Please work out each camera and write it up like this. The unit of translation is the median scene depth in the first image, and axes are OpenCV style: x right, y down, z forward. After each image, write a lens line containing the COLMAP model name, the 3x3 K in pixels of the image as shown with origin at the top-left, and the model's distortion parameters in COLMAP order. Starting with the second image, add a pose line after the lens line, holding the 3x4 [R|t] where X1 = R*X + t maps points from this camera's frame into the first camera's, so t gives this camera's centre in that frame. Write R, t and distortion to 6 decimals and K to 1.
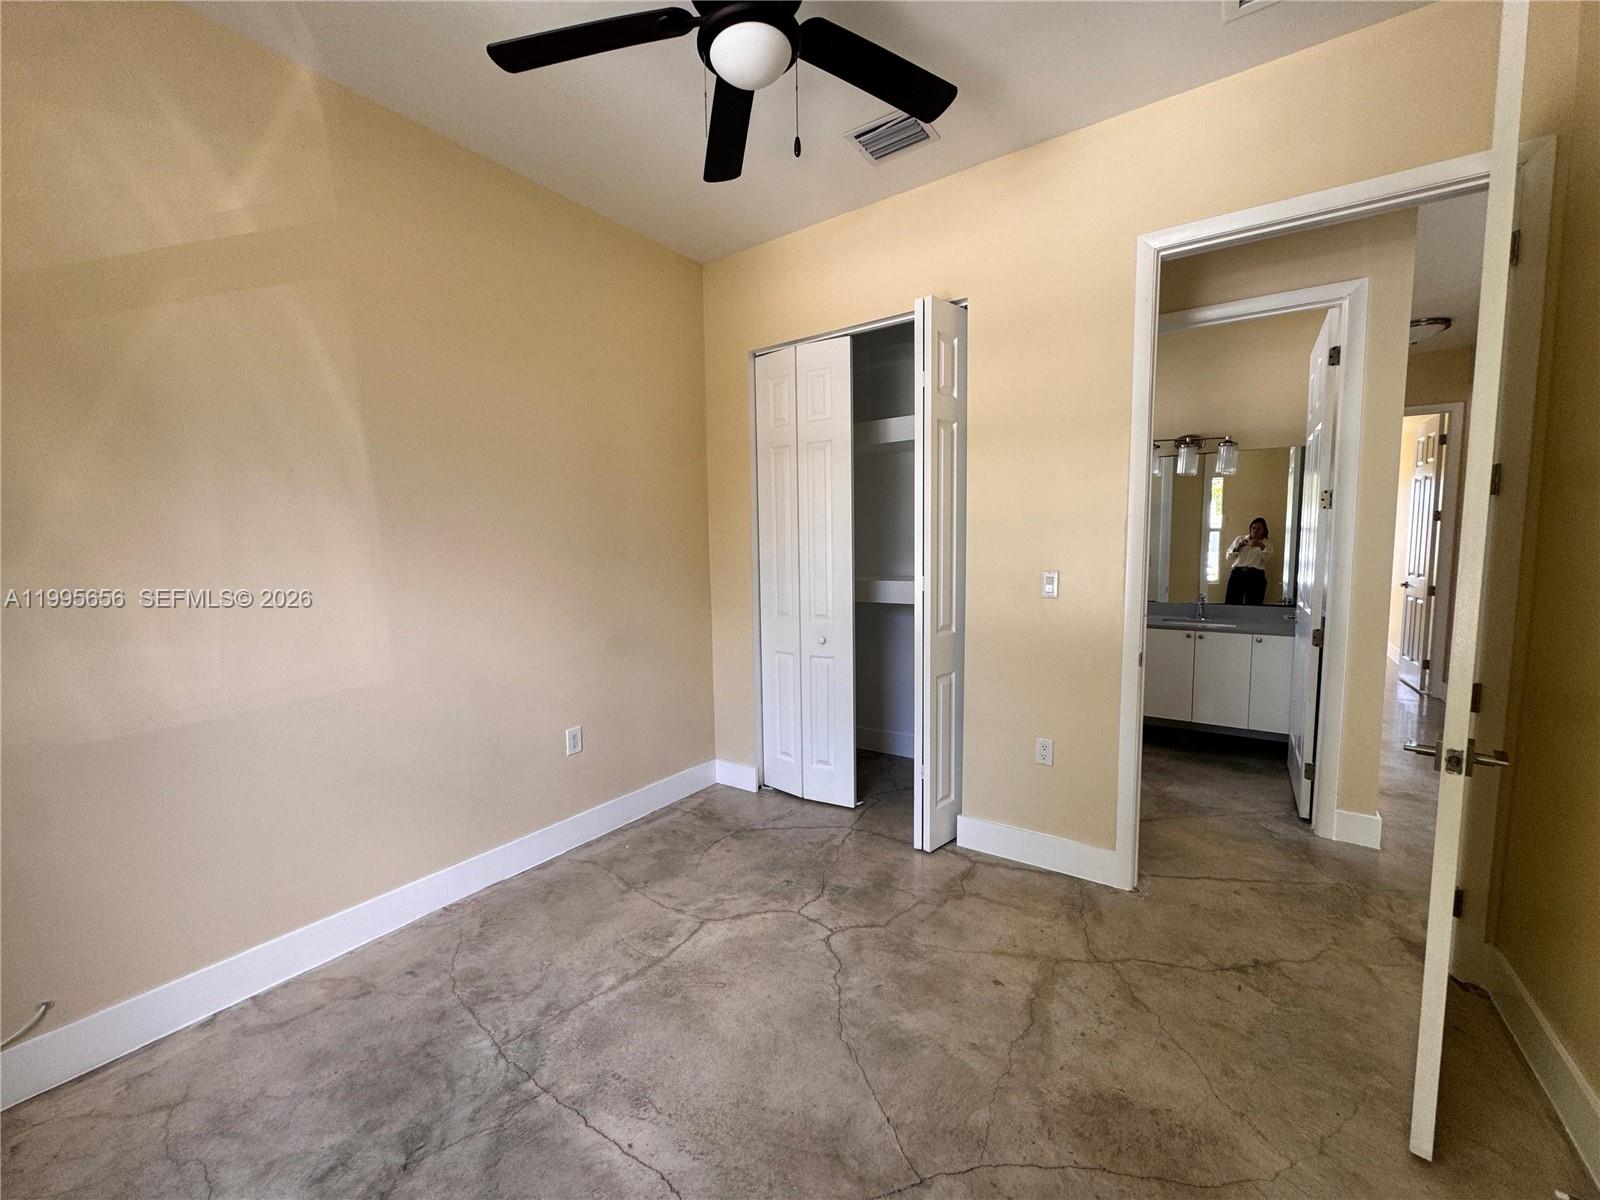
lens RADIAL K [[635.9, 0, 800.0], [0, 635.9, 600.0], [0, 0, 1]] dist [0.000002, -0.000121]
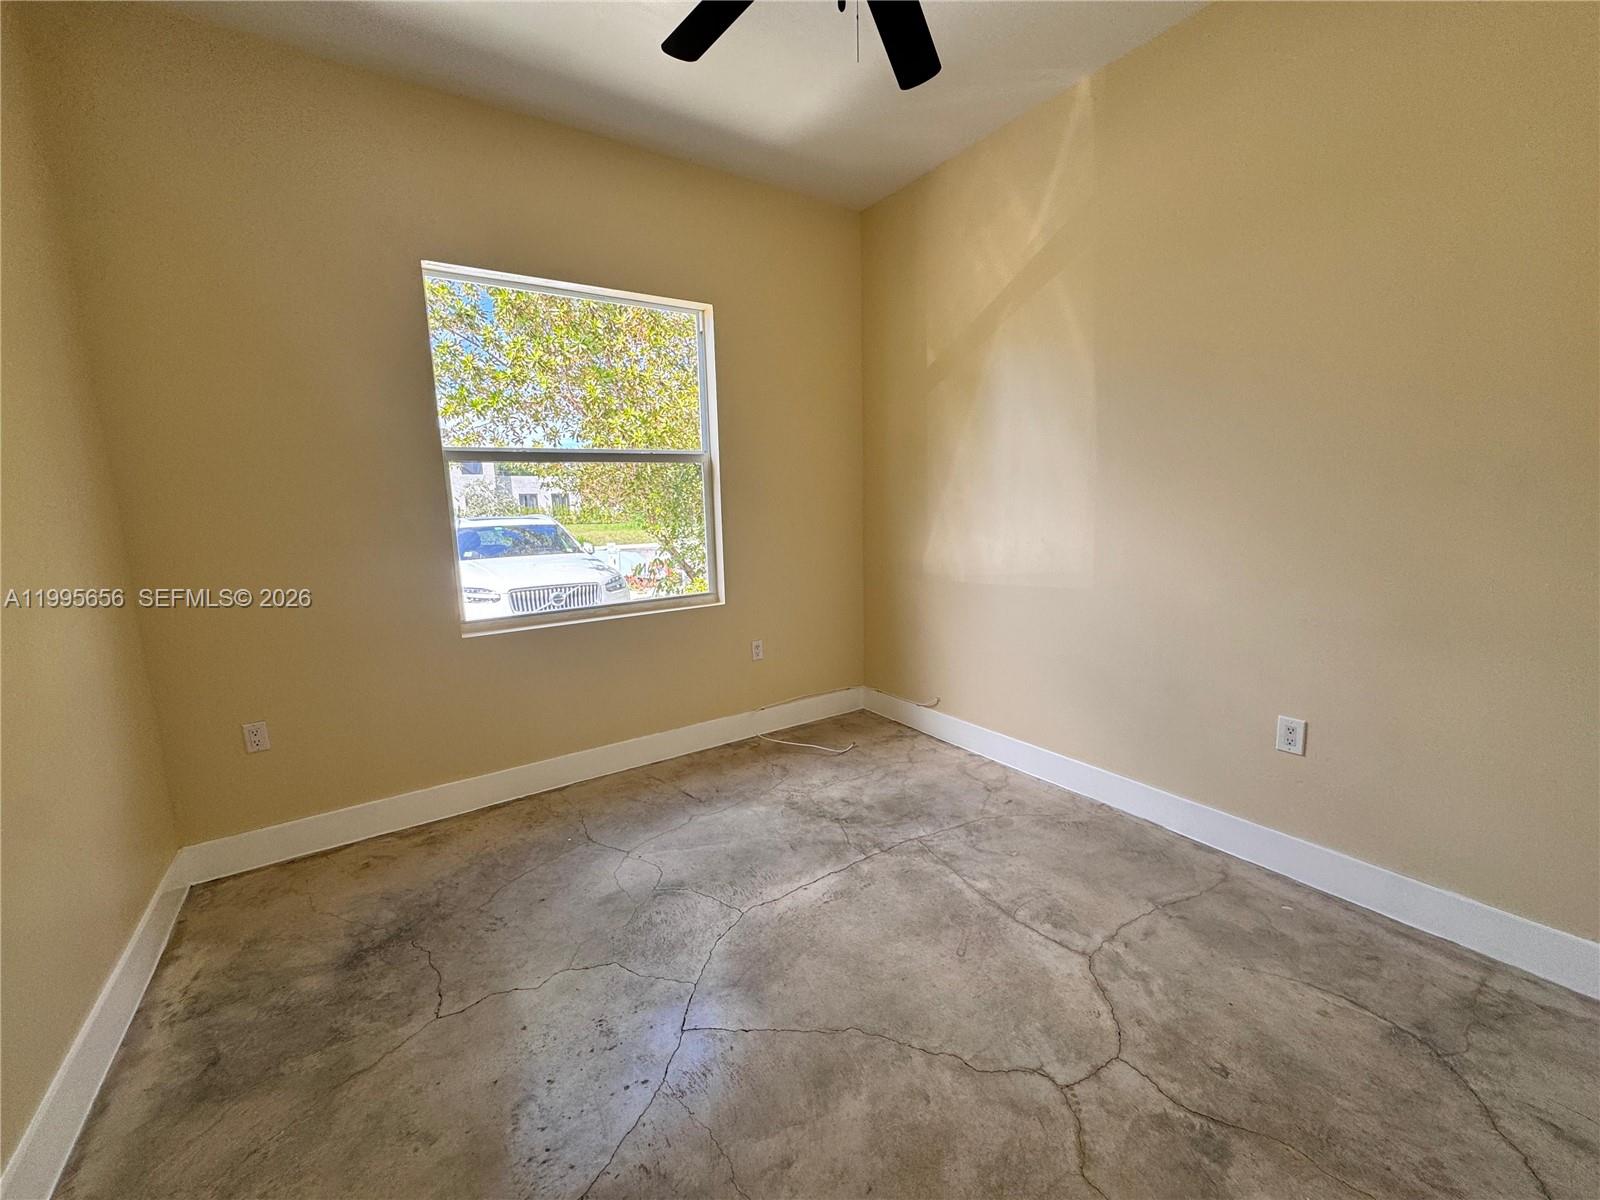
lens RADIAL K [[635.9, 0, 800.0], [0, 635.9, 600.0], [0, 0, 1]] dist [0.000002, -0.000121]
pose [[-0.347551, 0.171301, -0.921881, 0.670209], [-0.054527, 0.977815, 0.202251, -0.066730], [0.936074, 0.120560, -0.330500, 0.948367]]
